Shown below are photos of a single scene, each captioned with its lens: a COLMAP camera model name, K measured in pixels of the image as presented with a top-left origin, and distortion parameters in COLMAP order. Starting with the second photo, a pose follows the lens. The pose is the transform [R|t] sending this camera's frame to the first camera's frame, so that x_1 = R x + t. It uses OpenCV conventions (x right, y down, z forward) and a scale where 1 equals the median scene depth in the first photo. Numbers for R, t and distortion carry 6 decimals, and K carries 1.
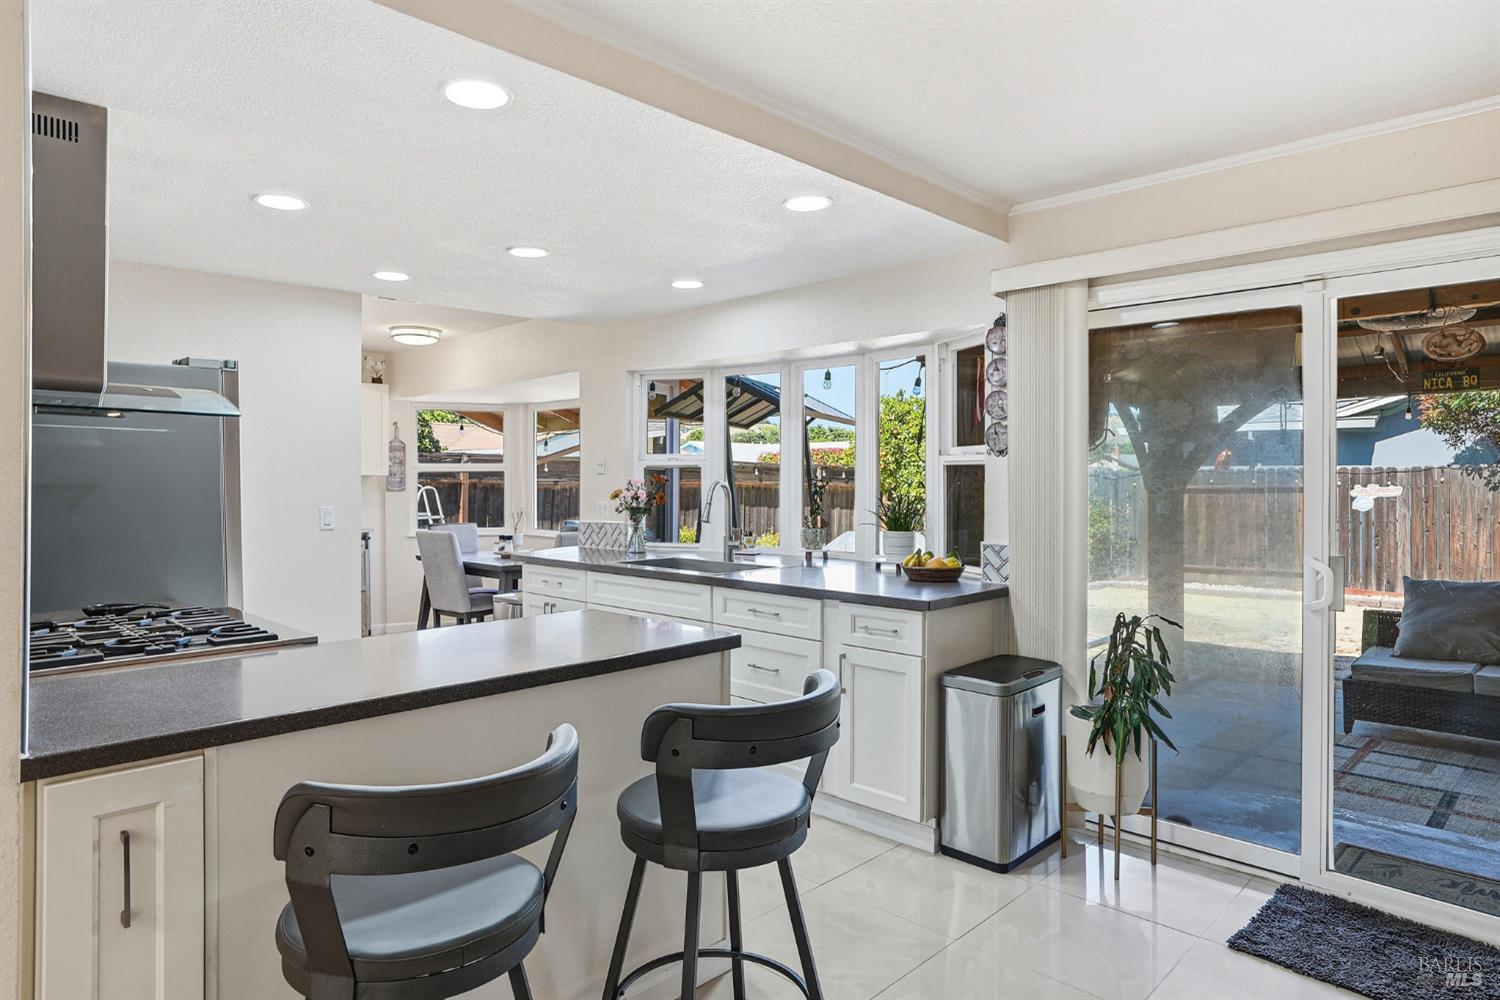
lens RADIAL K [[863.9, 0, 675.7], [0, 863.9, 478.2], [0, 0, 1]] dist [-0.002845, -0.000311]
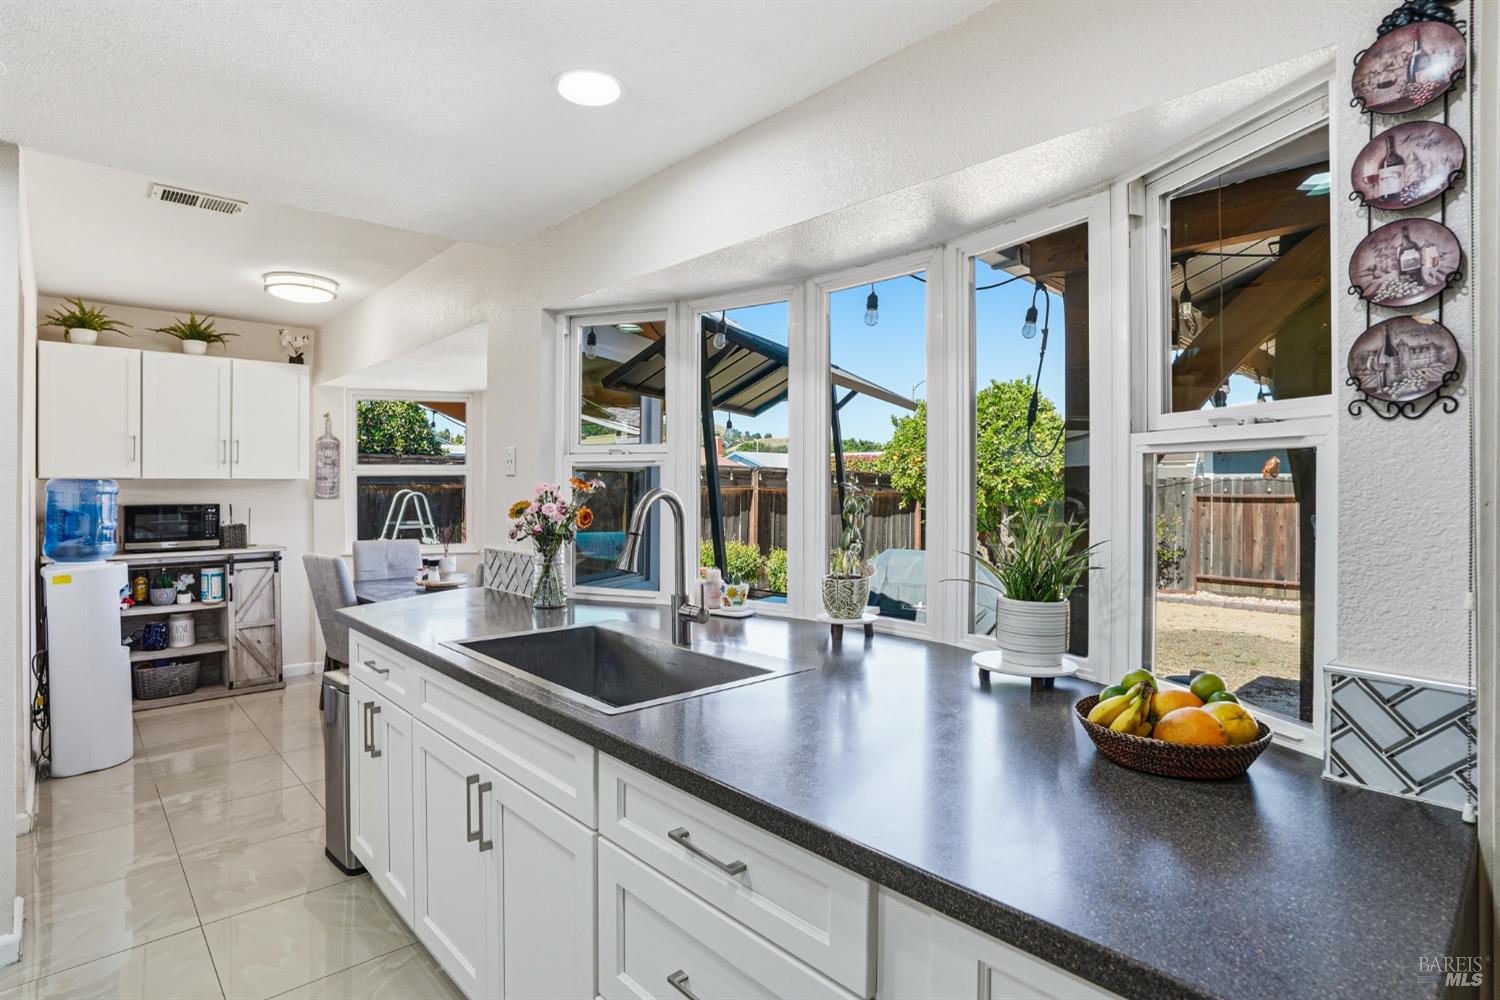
lens RADIAL K [[762.2, 0, 709.8], [0, 762.2, 486.5], [0, 0, 1]] dist [-0.052605, 0.038937]
pose [[0.999814, 0.003778, -0.018902, 0.070462], [-0.003736, 0.999991, 0.002240, 0.000941], [0.018911, -0.002168, 0.999819, 0.444078]]
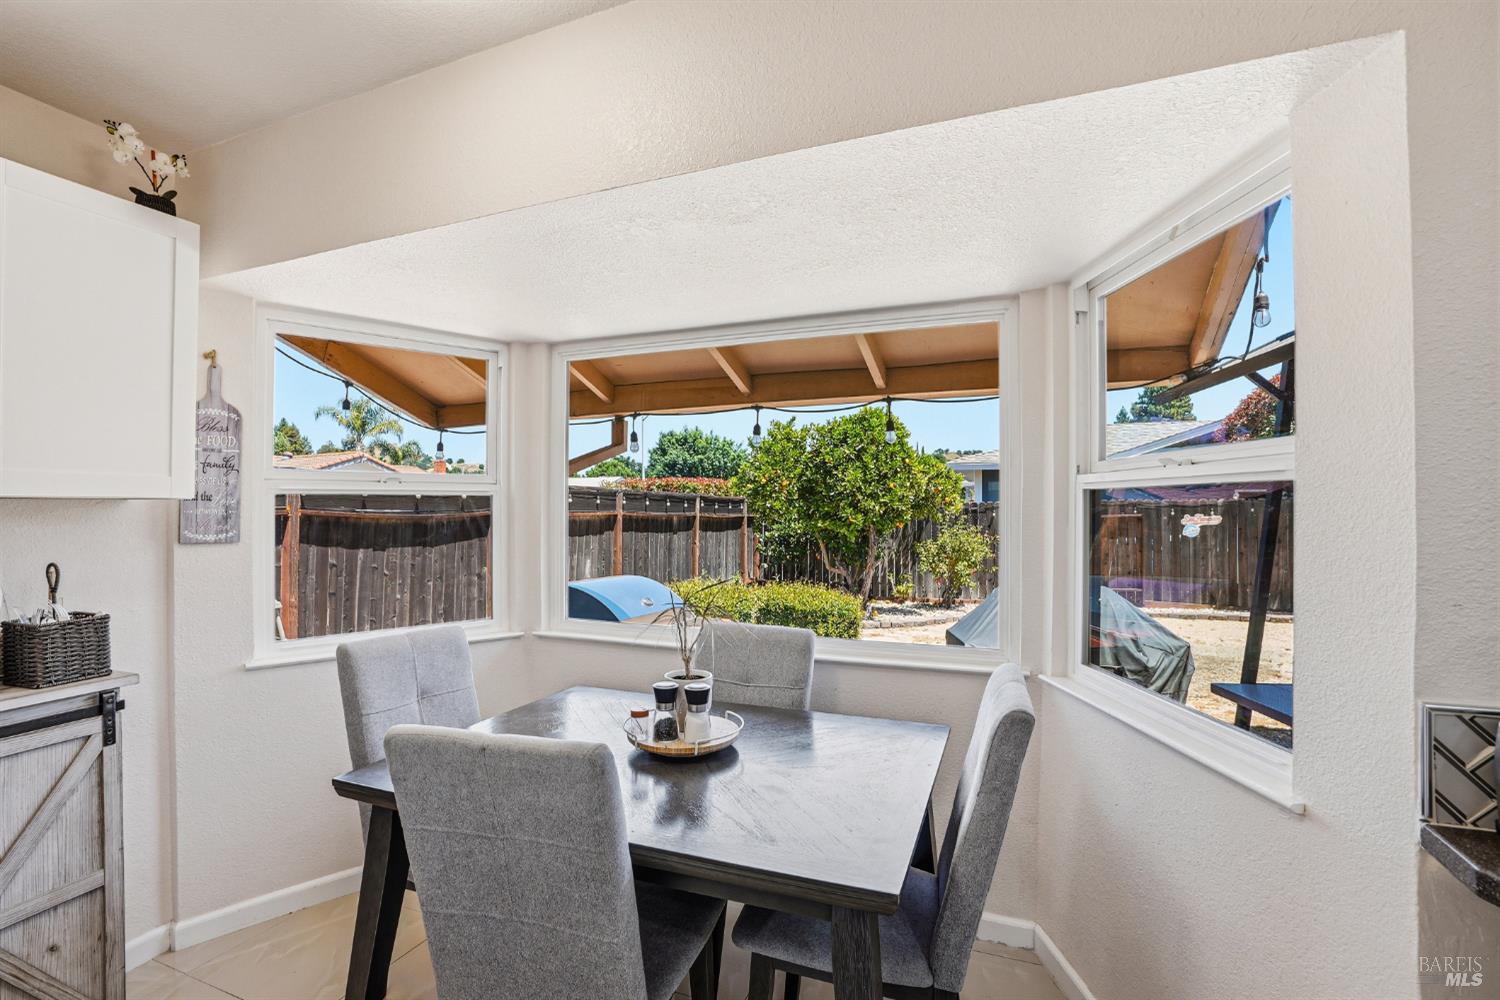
lens RADIAL K [[699.6, 0, 752.9], [0, 699.6, 501.7], [0, 0, 1]] dist [-0.055585, 0.022462]
pose [[0.905967, 0.005330, 0.423314, -0.354253], [-0.001237, 0.999950, -0.009945, 0.000234], [-0.423346, 0.008486, 0.905928, 0.959608]]
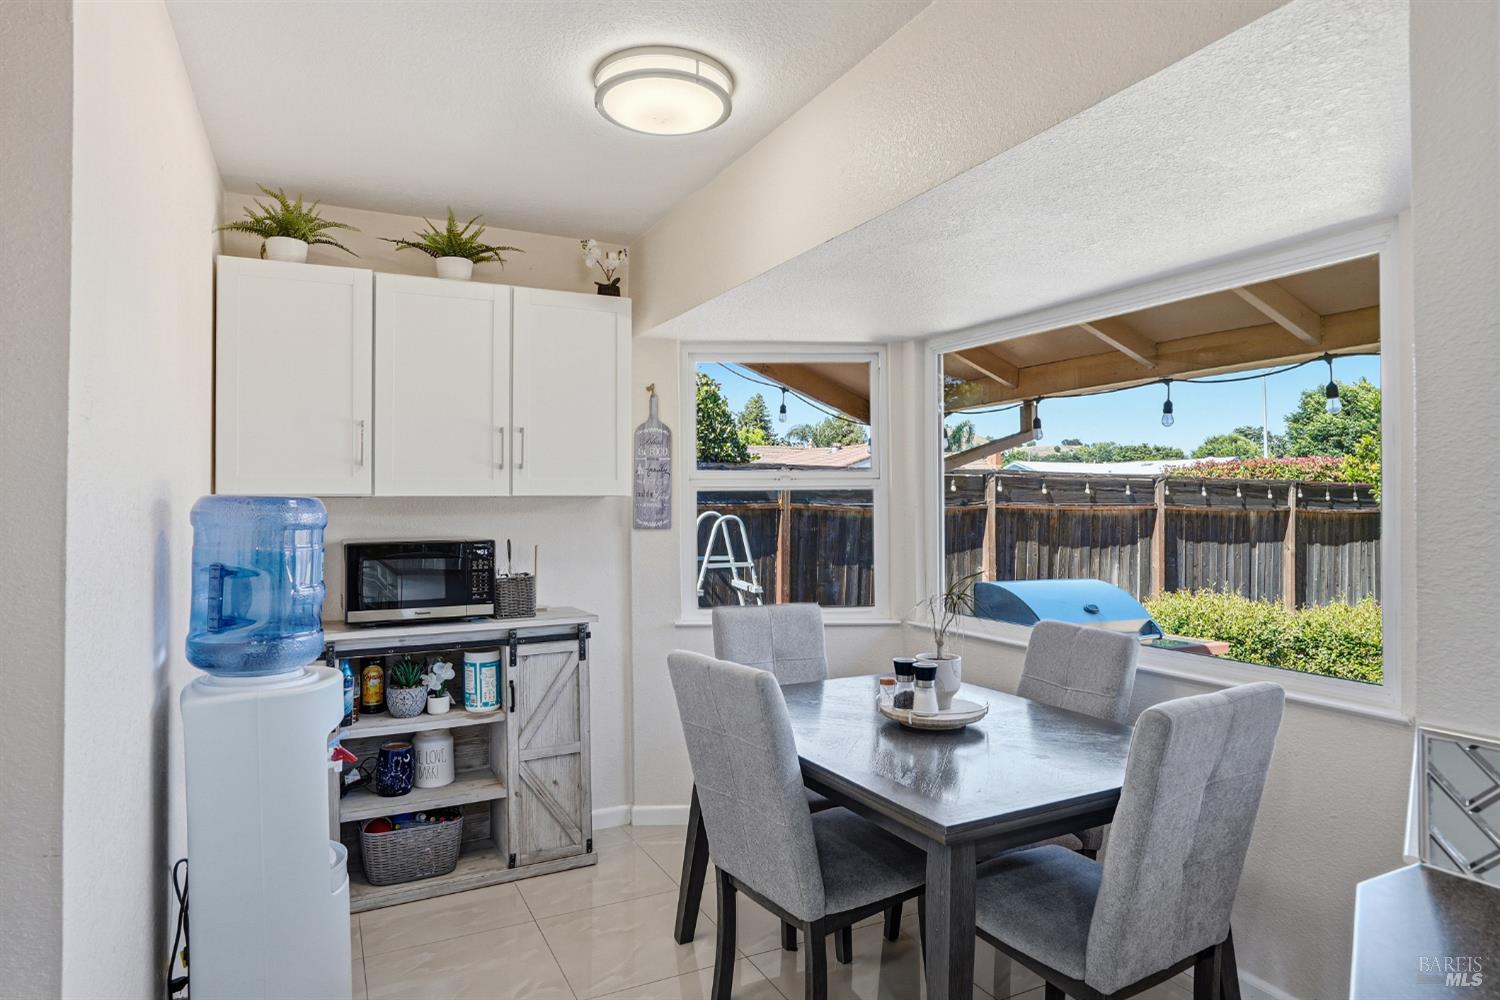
lens RADIAL K [[871.5, 0, 755.8], [0, 871.5, 493.1], [0, 0, 1]] dist [-0.014350, 0.001651]
pose [[0.965283, -0.004465, -0.261169, -0.210721], [0.001944, 0.999949, -0.009910, 0.000170], [0.261200, 0.009058, 0.965242, 0.811203]]
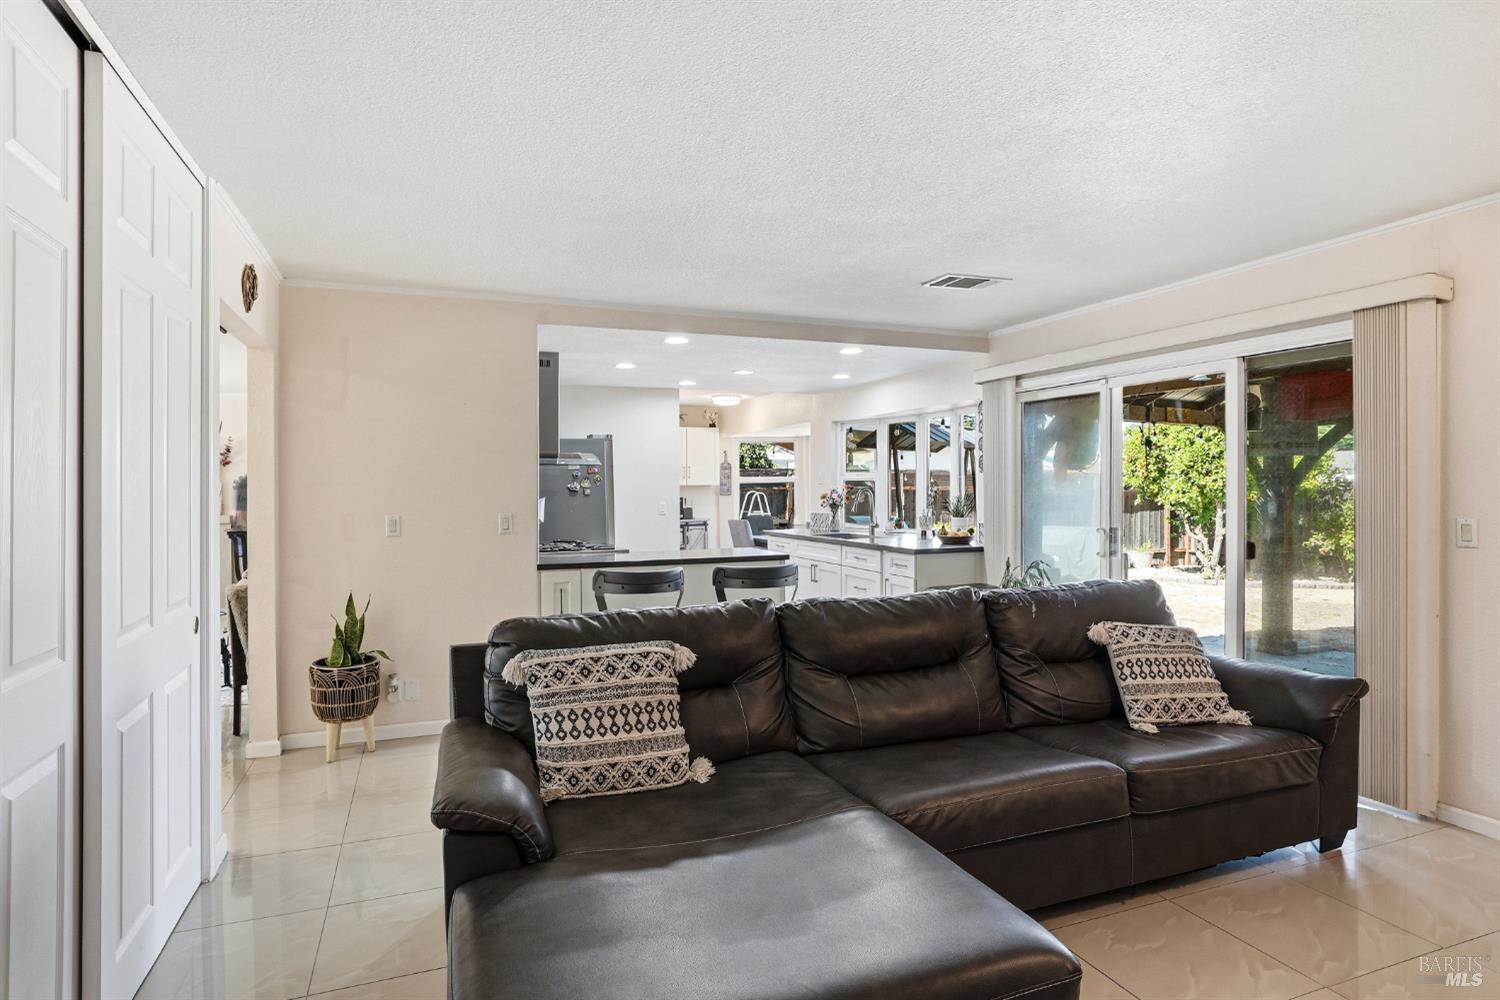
lens RADIAL K [[762.2, 0, 709.8], [0, 762.2, 486.5], [0, 0, 1]] dist [-0.052605, 0.038937]
pose [[0.916653, -0.004866, -0.399654, 0.298412], [0.005177, 0.999987, -0.000301, -0.000629], [0.399650, -0.001793, 0.916666, -0.409814]]
